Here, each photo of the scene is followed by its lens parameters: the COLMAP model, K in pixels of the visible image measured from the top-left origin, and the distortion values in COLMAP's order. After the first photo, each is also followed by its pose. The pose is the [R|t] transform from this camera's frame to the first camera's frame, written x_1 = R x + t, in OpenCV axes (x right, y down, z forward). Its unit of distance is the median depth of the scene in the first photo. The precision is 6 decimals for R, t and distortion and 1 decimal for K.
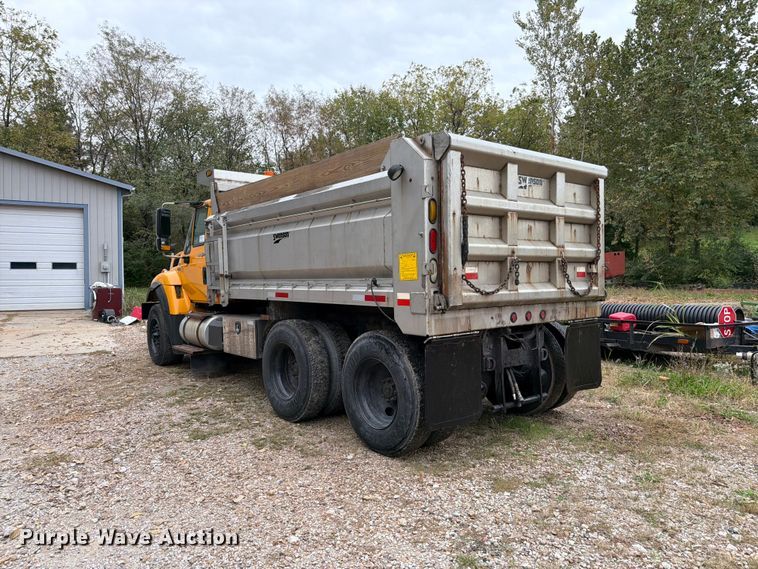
lens RADIAL K [[535.2, 0, 379.0], [0, 535.2, 284.5], [0, 0, 1]] dist [0.061270, -0.076746]
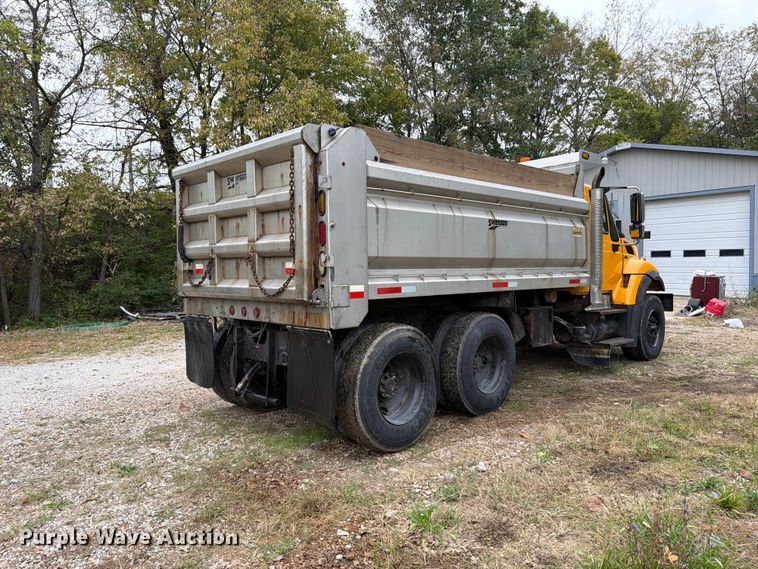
lens RADIAL K [[531.8, 0, 383.5], [0, 531.8, 289.7], [0, 0, 1]] dist [0.099010, -0.152996]
pose [[0.108850, 0.048090, -0.992894, 0.377078], [-0.010025, 0.998831, 0.047279, -0.009504], [0.994008, 0.004808, 0.109205, 0.331635]]
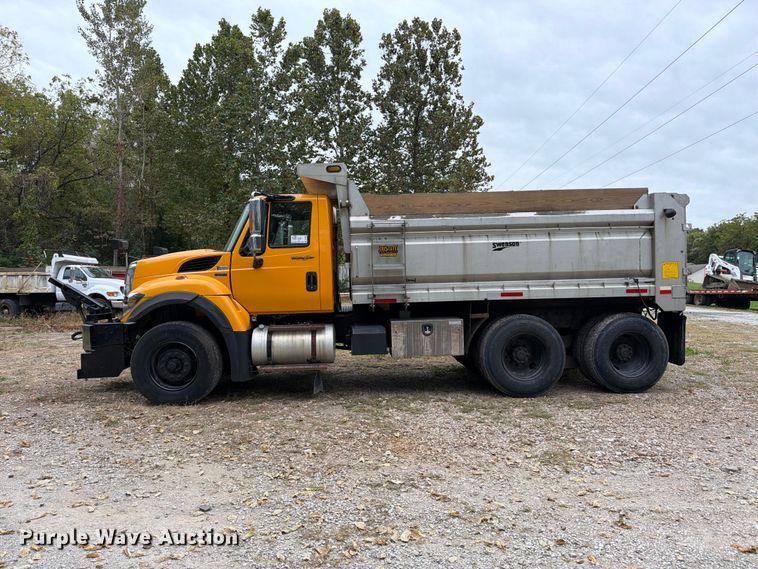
lens RADIAL K [[531.8, 0, 383.5], [0, 531.8, 289.7], [0, 0, 1]] dist [0.099010, -0.152996]
pose [[0.564197, -0.015212, 0.825500, -0.460905], [0.029069, 0.999576, -0.001447, 0.000837], [-0.825128, 0.024813, 0.564400, 0.197060]]
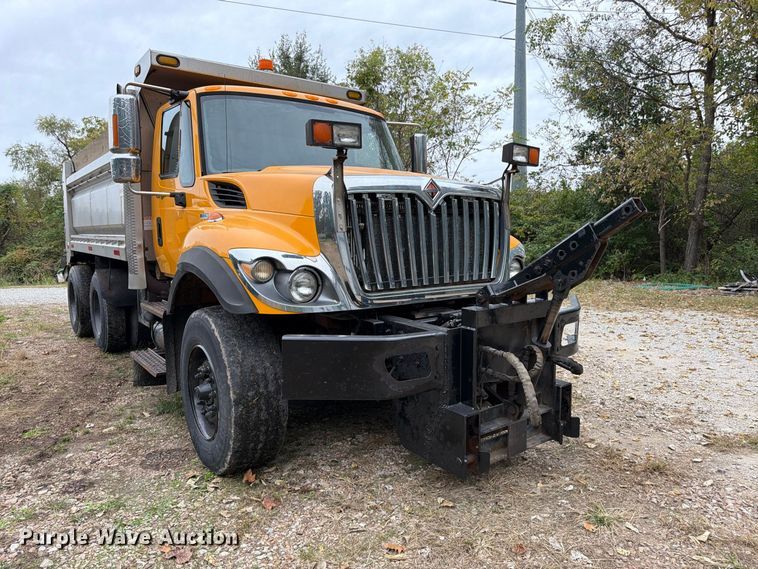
lens RADIAL K [[535.2, 0, 379.0], [0, 535.2, 284.5], [0, 0, 1]] dist [0.061270, -0.076746]
pose [[-0.999393, 0.017877, 0.029887, -0.175445], [0.021363, 0.992454, 0.120739, -0.015109], [-0.027503, 0.121304, -0.992234, 0.841318]]
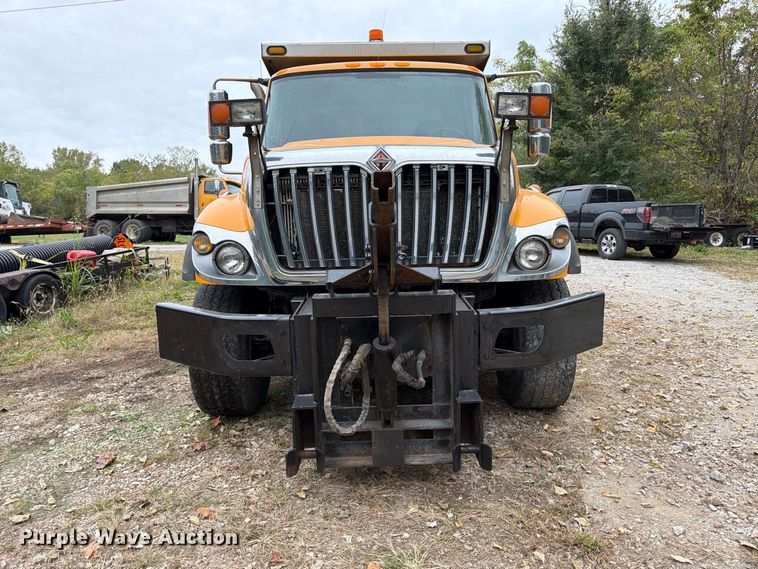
lens RADIAL K [[535.2, 0, 379.0], [0, 535.2, 284.5], [0, 0, 1]] dist [0.061270, -0.076746]
pose [[-0.789606, -0.070211, 0.609584, -0.307327], [0.041515, 0.985043, 0.167231, -0.014639], [-0.612208, 0.157354, -0.774881, 0.781356]]
